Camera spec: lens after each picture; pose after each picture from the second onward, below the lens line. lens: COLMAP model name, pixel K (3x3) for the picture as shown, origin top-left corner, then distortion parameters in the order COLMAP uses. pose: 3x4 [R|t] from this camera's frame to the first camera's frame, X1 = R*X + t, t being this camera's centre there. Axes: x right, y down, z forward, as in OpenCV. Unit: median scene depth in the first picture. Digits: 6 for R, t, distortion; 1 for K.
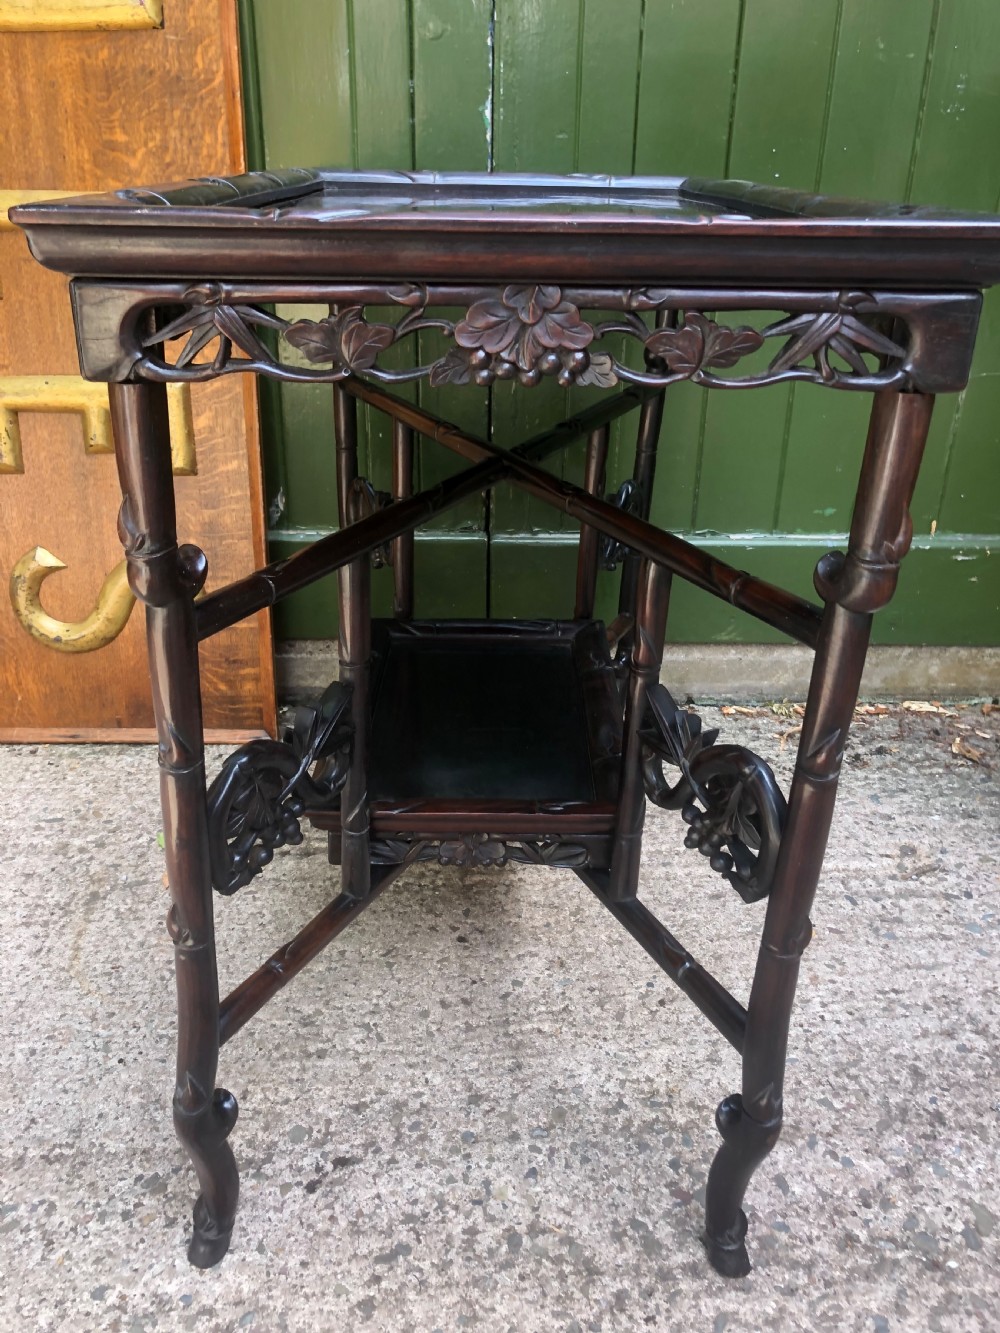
lens RADIAL K [[1110.7, 0, 491.1], [0, 1110.7, 653.4], [0, 0, 1]] dist [-0.004921, 0.022227]
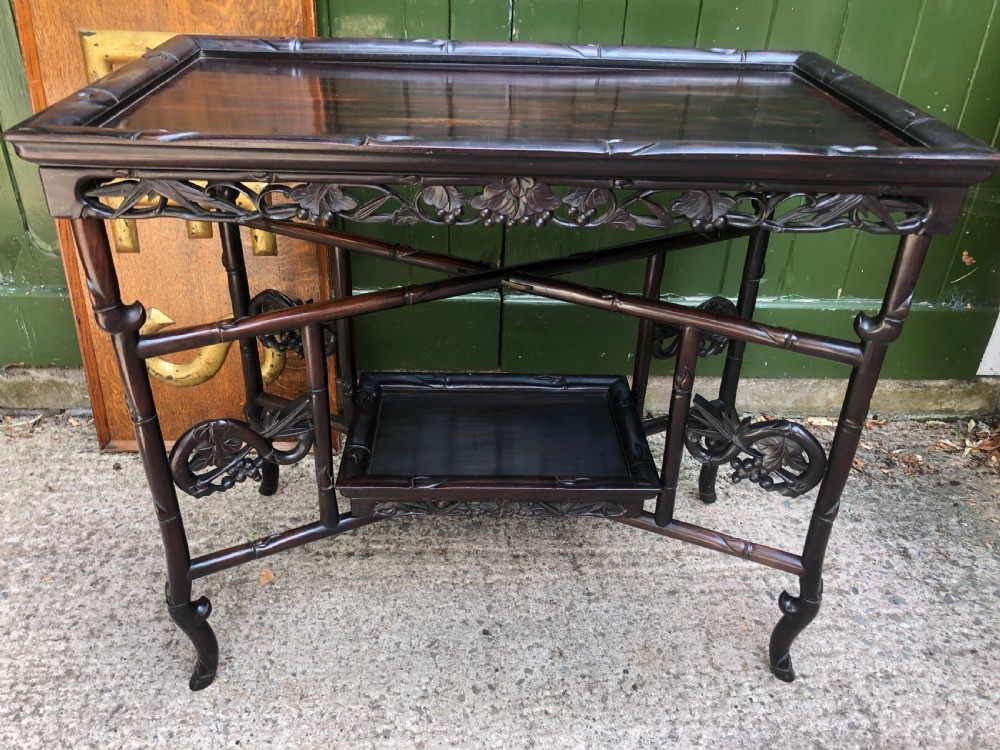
lens RADIAL K [[833.2, 0, 503.5], [0, 833.2, 363.0], [0, 0, 1]] dist [-0.004921, 0.022227]
pose [[0.999370, 0.009805, 0.034117, -0.047709], [-0.013415, 0.994143, 0.107233, -0.195030], [-0.032866, -0.107623, 0.993648, 0.031076]]
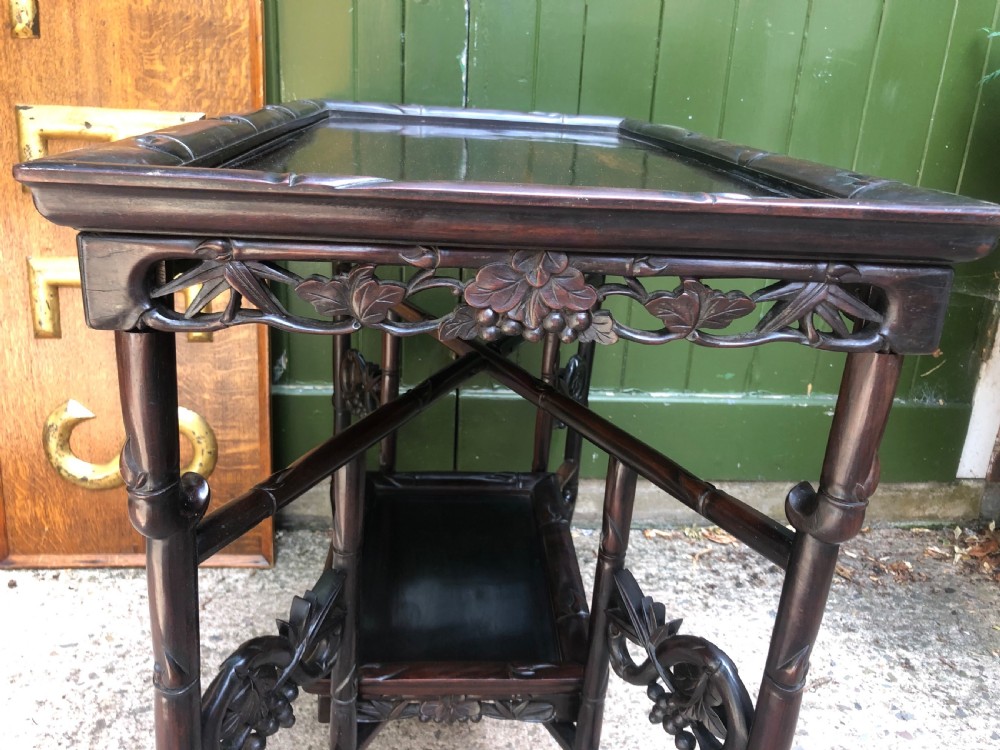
lens RADIAL K [[833.2, 0, 513.0], [0, 833.2, 359.8], [0, 0, 1]] dist [-0.004921, 0.022227]
pose [[0.996381, 0.015487, 0.083572, -0.026010], [-0.007423, 0.995359, -0.095949, -0.078205], [-0.084670, 0.094981, 0.991872, 0.121494]]
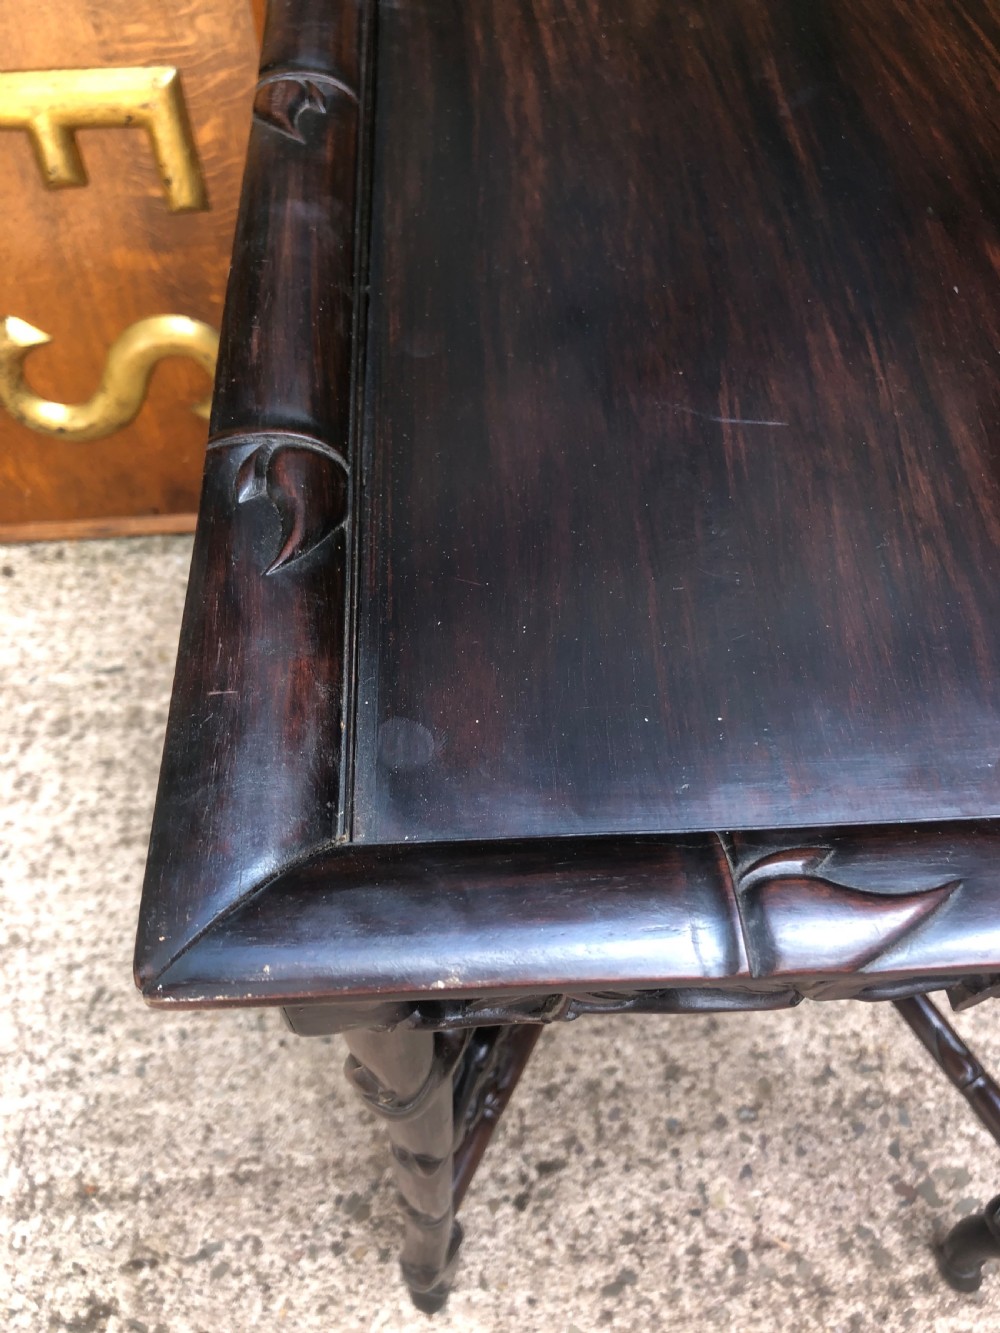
lens RADIAL K [[1110.7, 0, 484.3], [0, 1110.7, 654.2], [0, 0, 1]] dist [-0.004921, 0.022227]
pose [[0.998708, -0.050805, -0.001383, -0.141847], [0.044947, 0.870202, 0.490641, -0.342437], [-0.023724, -0.490069, 0.871361, 0.335842]]
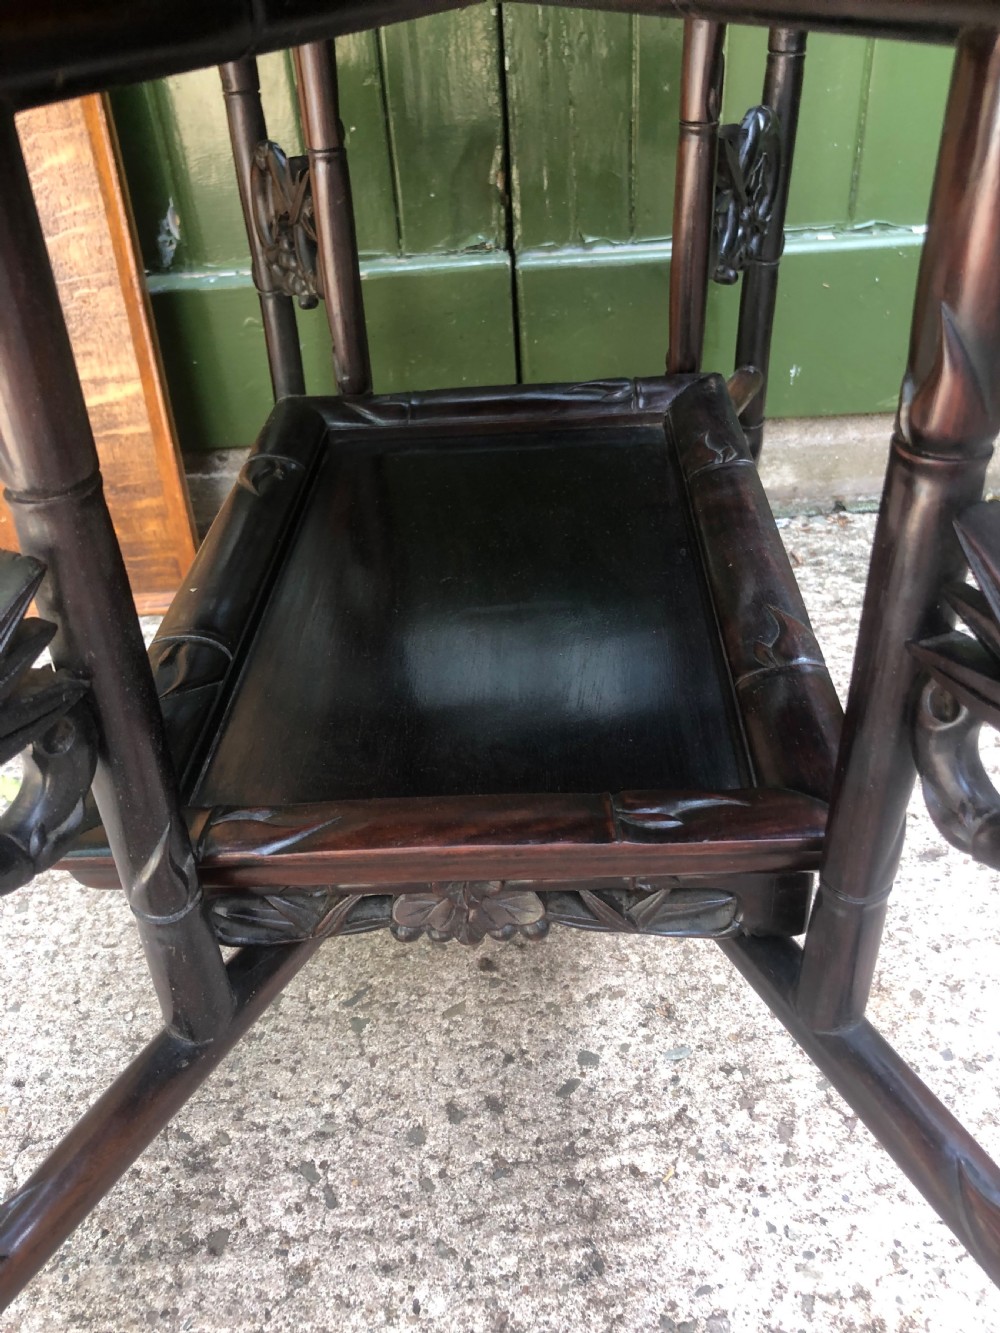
lens RADIAL K [[1110.7, 0, 498.7], [0, 1110.7, 651.5], [0, 0, 1]] dist [-0.004921, 0.022227]
pose [[0.997069, -0.049604, -0.058251, 0.022371], [0.058793, 0.983955, 0.168454, 0.007009], [0.048960, -0.171385, 0.983987, 0.521624]]
